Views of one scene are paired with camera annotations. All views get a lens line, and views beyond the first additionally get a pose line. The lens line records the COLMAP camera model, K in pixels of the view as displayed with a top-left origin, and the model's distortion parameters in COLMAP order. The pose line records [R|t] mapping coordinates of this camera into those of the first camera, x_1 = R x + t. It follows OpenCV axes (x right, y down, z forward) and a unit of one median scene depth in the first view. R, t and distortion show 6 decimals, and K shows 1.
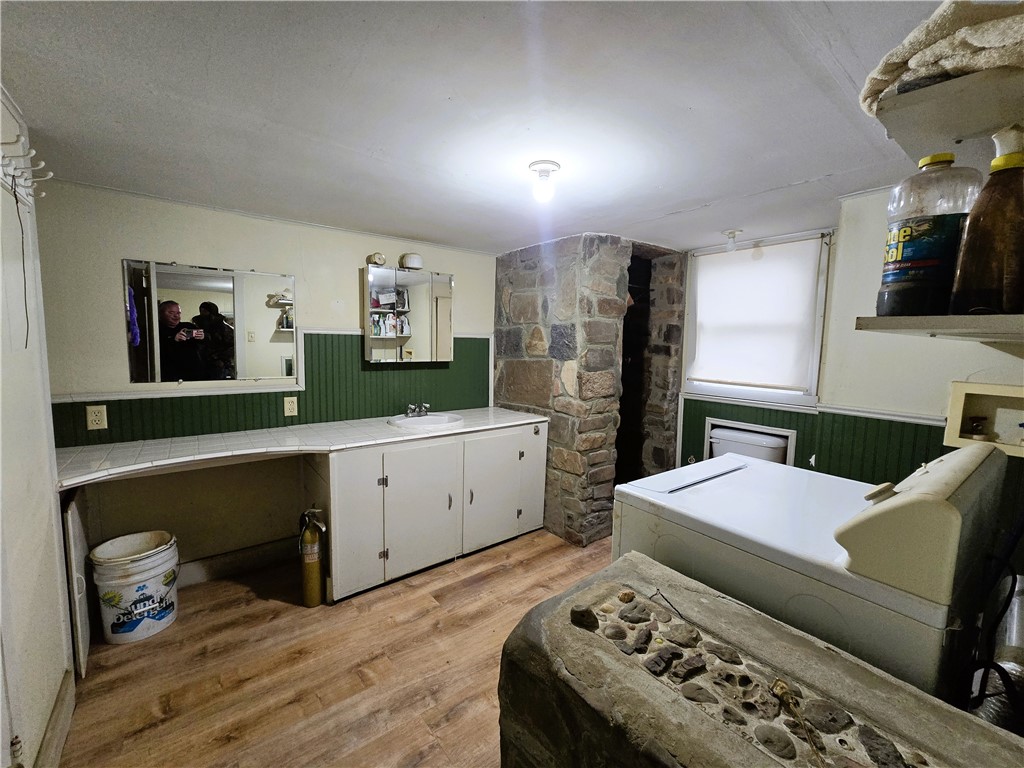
lens RADIAL K [[417.2, 0, 512.3], [0, 417.2, 385.9], [0, 0, 1]] dist [-0.004073, 0.000205]
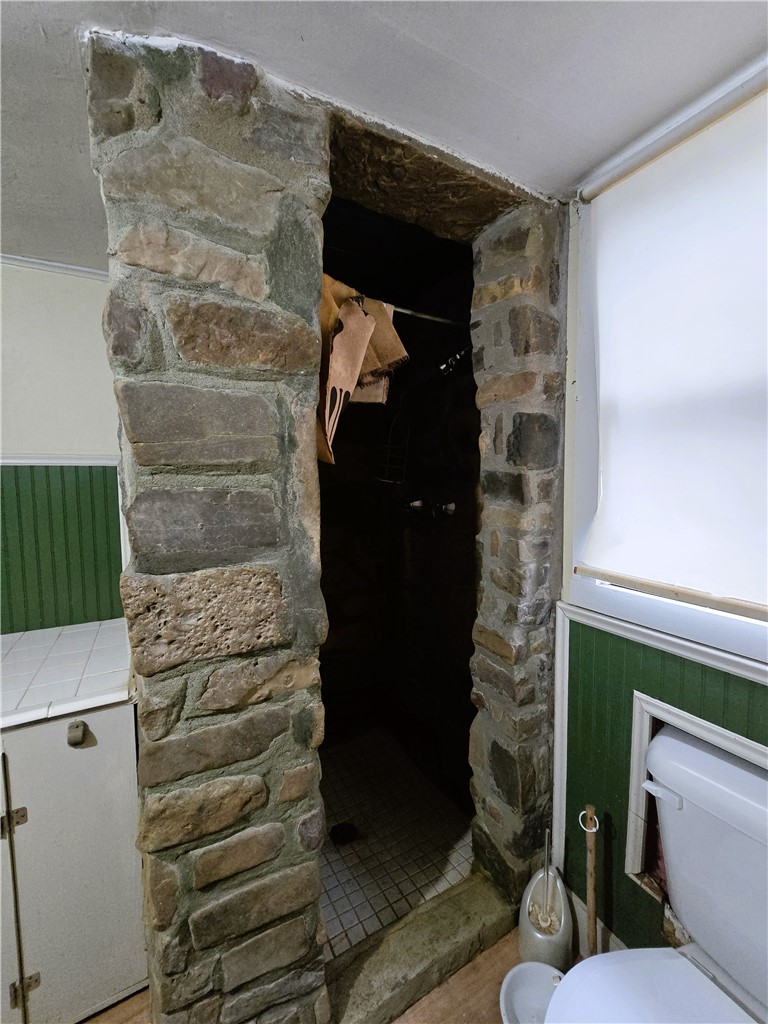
lens RADIAL K [[417.2, 0, 387.1], [0, 417.2, 513.3], [0, 0, 1]] dist [-0.004073, 0.000205]
pose [[0.989154, -0.011777, -0.146409, 0.319299], [0.008908, 0.999756, -0.020233, -0.056787], [0.146612, 0.018709, 0.989017, 0.640390]]
